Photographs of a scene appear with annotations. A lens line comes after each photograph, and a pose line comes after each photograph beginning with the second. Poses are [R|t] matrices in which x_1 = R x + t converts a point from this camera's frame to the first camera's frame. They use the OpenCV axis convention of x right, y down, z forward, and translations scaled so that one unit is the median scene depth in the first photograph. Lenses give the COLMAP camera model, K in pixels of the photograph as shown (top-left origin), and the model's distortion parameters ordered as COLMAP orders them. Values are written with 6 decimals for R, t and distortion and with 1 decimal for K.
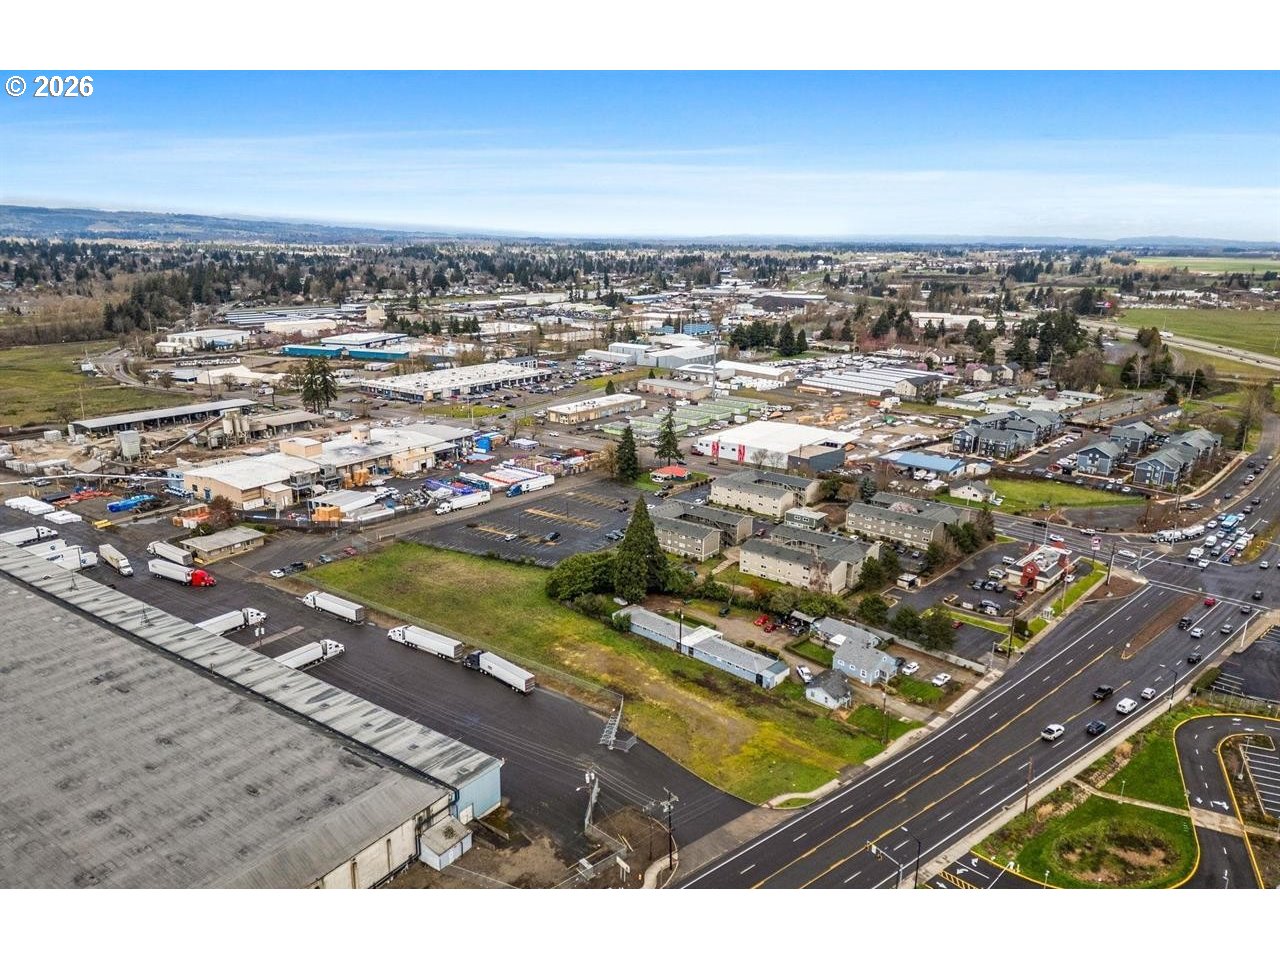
lens RADIAL K [[889.9, 0, 638.6], [0, 889.9, 499.0], [0, 0, 1]] dist [0.073101, -0.064334]
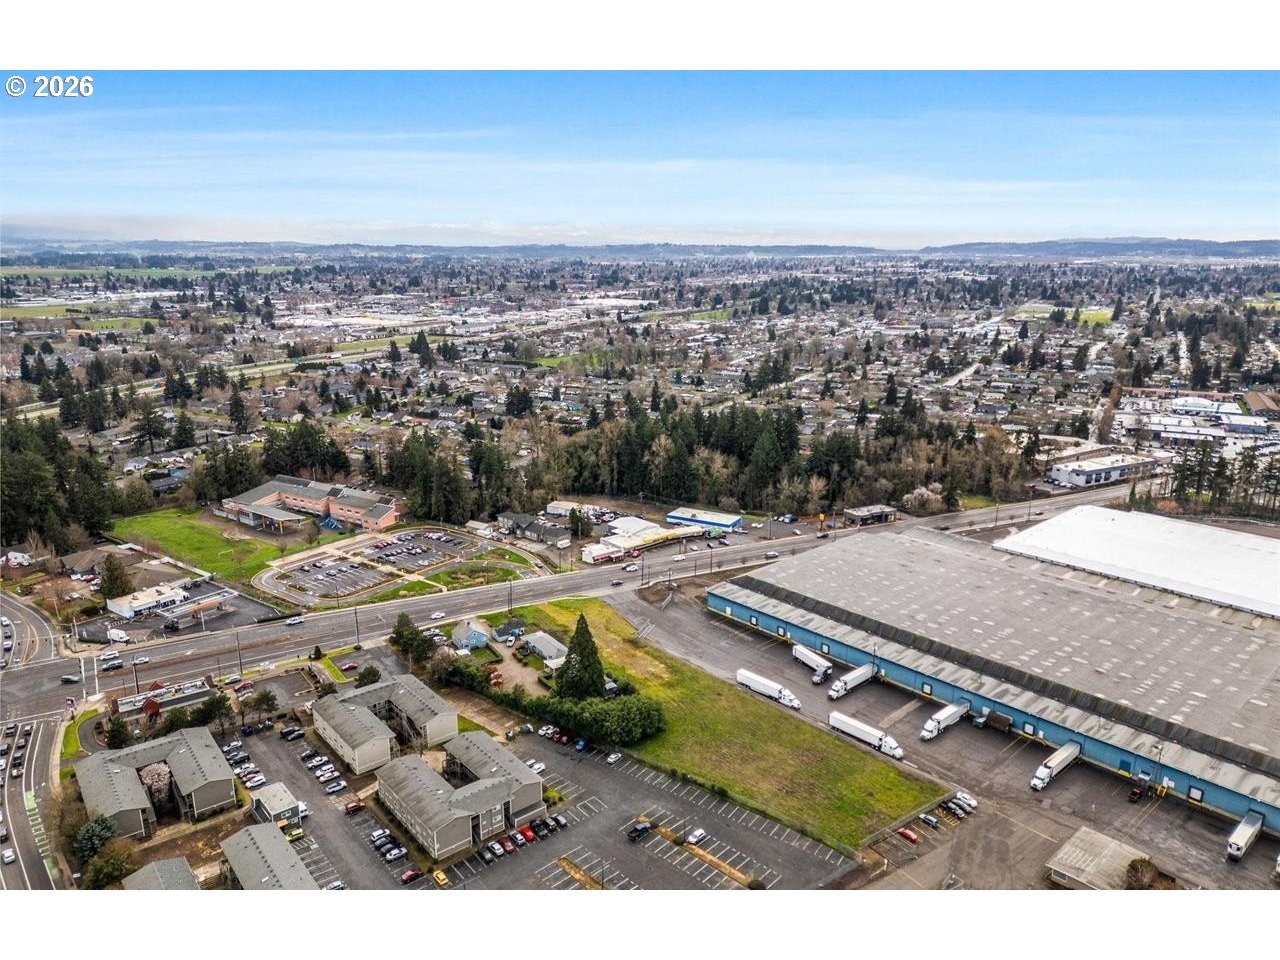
lens RADIAL K [[889.9, 0, 638.6], [0, 889.9, 499.0], [0, 0, 1]] dist [0.073101, -0.064334]
pose [[-0.975858, -0.072893, 0.205881, -0.295757], [0.049956, 0.843173, 0.535317, -0.743377], [-0.212614, 0.532678, -0.819176, 1.887041]]
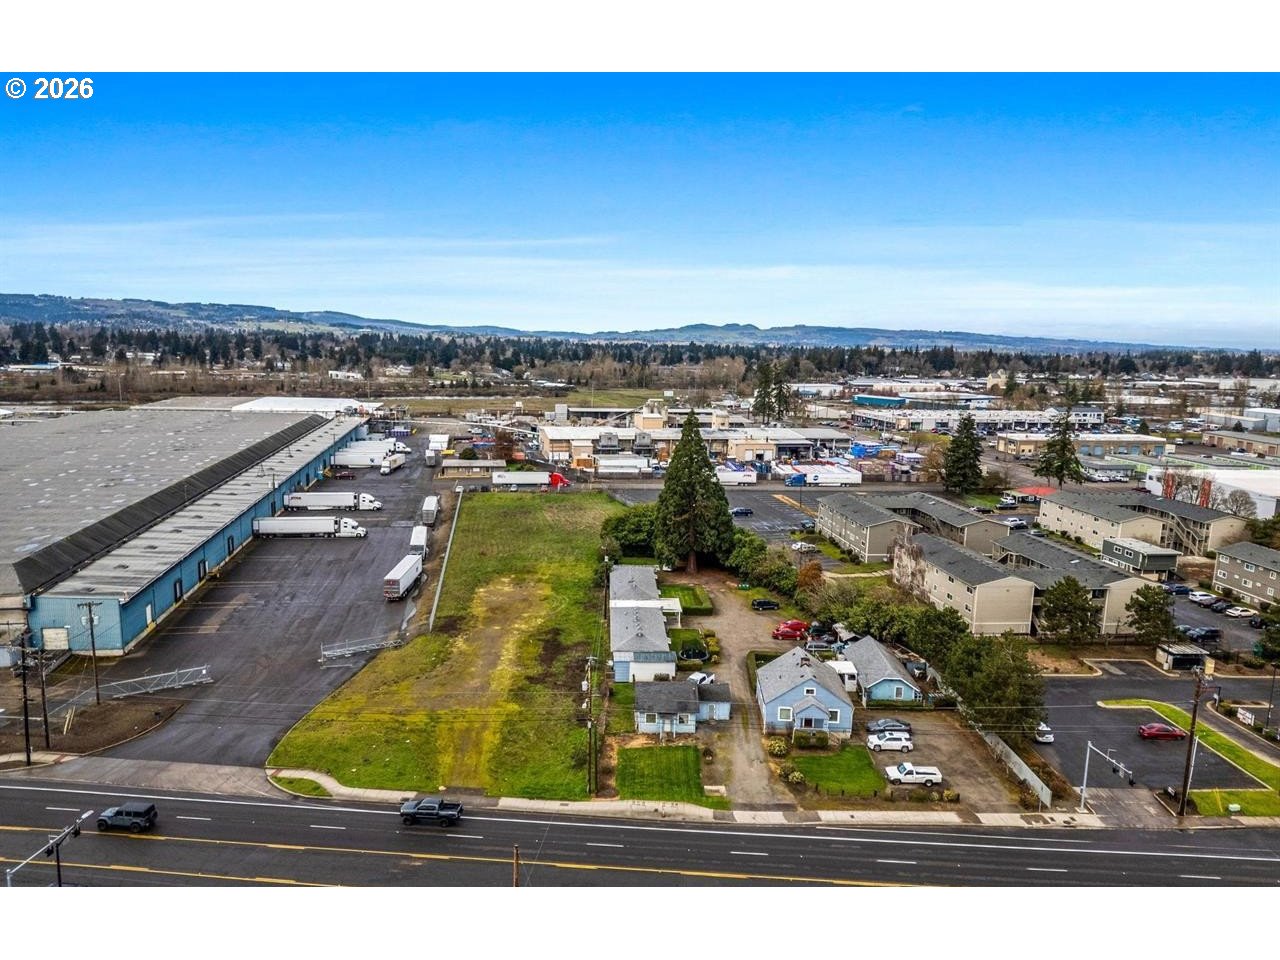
lens RADIAL K [[889.9, 0, 638.6], [0, 889.9, 499.0], [0, 0, 1]] dist [0.073101, -0.064334]
pose [[0.705983, 0.127217, -0.696710, 0.484309], [-0.212453, 0.976471, -0.036980, 0.101762], [0.675612, 0.174125, 0.716400, 0.507112]]
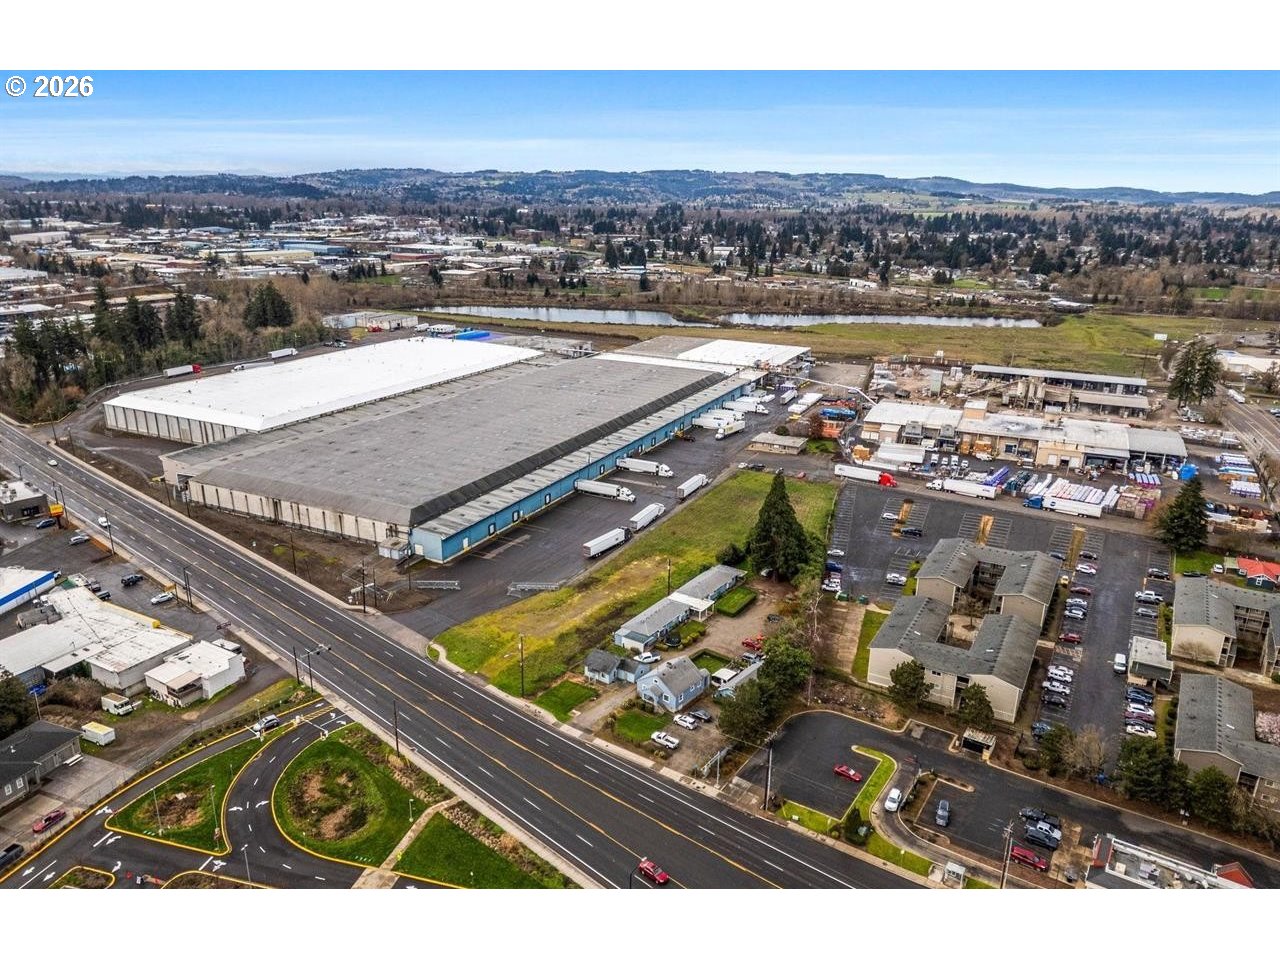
lens RADIAL K [[889.9, 0, 638.6], [0, 889.9, 499.0], [0, 0, 1]] dist [0.073101, -0.064334]
pose [[0.147261, 0.311951, -0.938616, 0.941001], [-0.292254, 0.920315, 0.260016, -0.191966], [0.944935, 0.236024, 0.226696, 0.666097]]
